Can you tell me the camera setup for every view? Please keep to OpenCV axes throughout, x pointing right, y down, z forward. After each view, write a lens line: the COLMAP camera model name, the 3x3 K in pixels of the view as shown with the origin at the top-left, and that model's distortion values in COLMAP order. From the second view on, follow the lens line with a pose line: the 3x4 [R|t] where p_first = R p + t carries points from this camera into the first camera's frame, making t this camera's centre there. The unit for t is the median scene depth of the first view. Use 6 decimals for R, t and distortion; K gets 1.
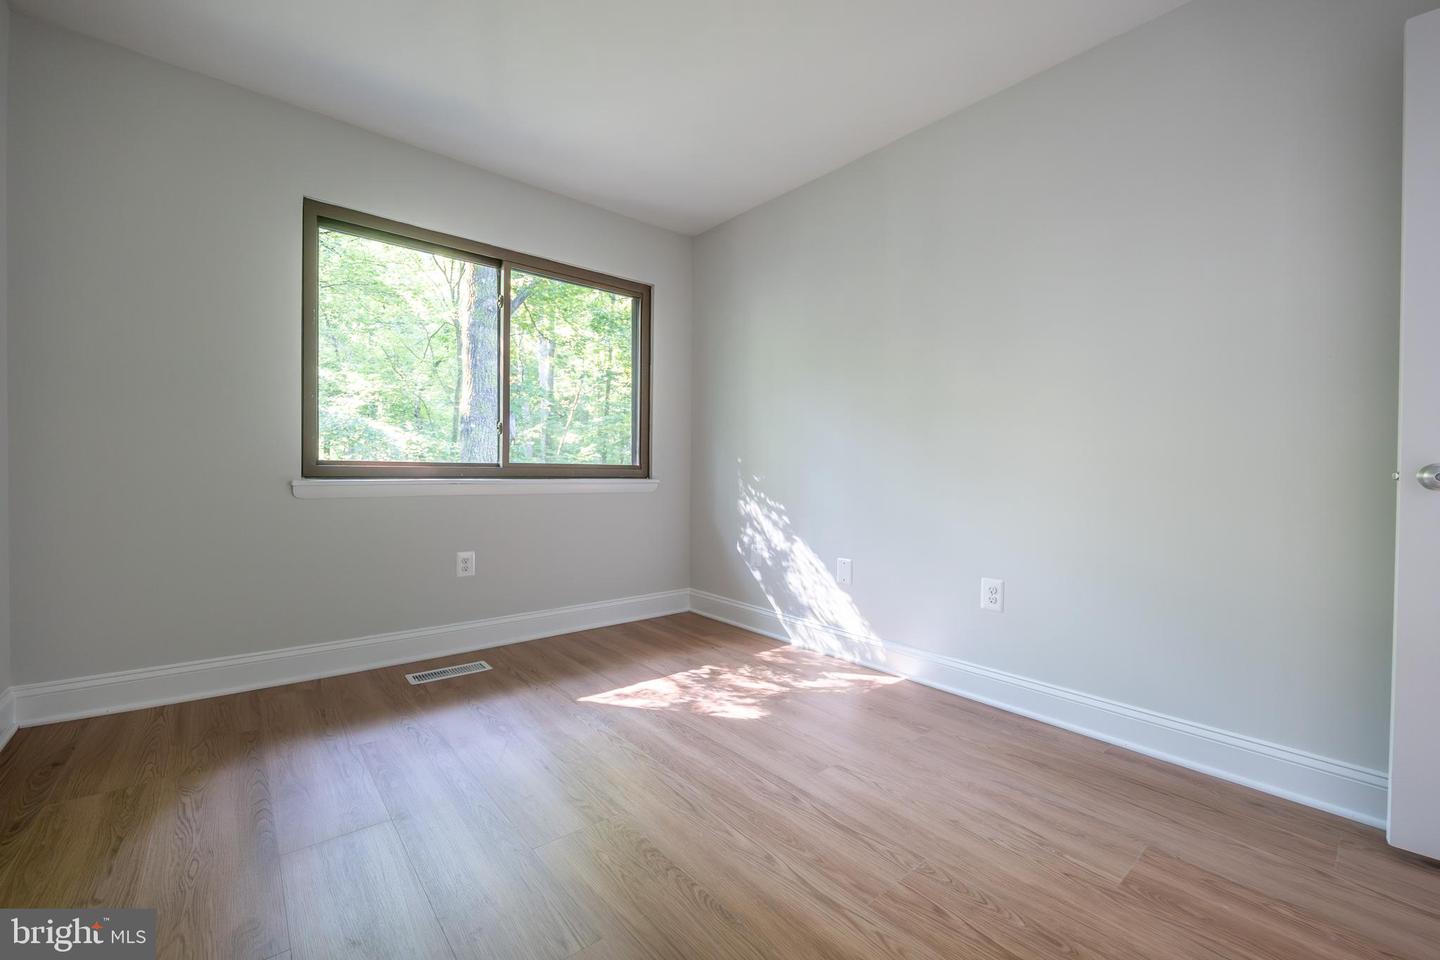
lens RADIAL K [[592.2, 0, 711.1], [0, 592.2, 483.1], [0, 0, 1]] dist [-0.014152, 0.000138]
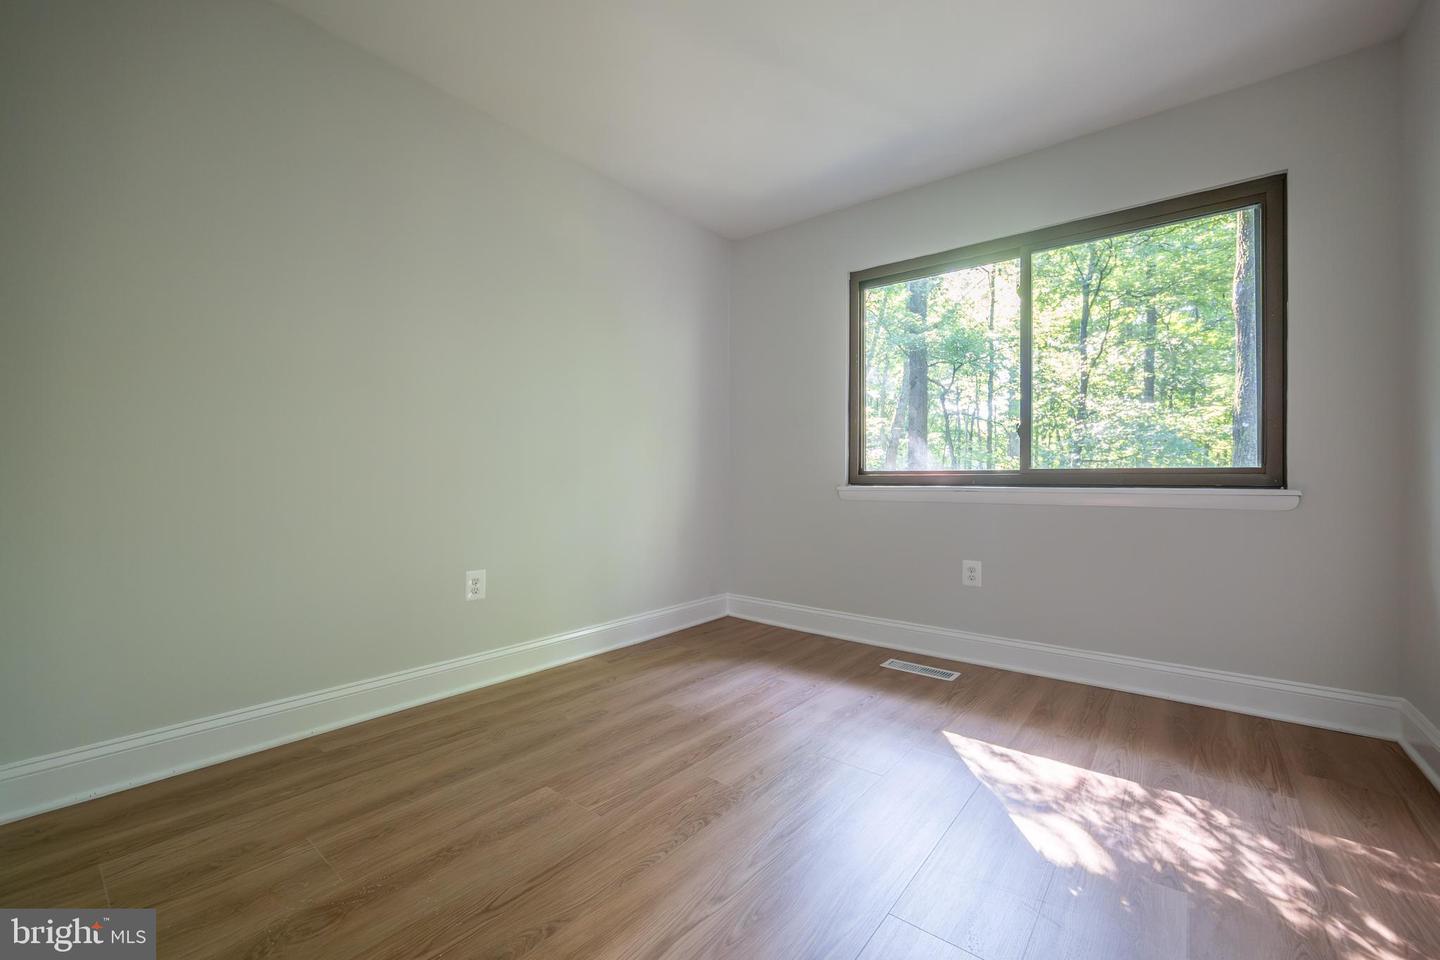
lens RADIAL K [[592.2, 0, 711.1], [0, 592.2, 483.1], [0, 0, 1]] dist [-0.014152, 0.000138]
pose [[0.178718, -0.007486, -0.983872, 0.492033], [-0.023331, 0.999658, -0.011844, 0.009490], [0.983624, 0.025072, 0.178482, 0.408817]]
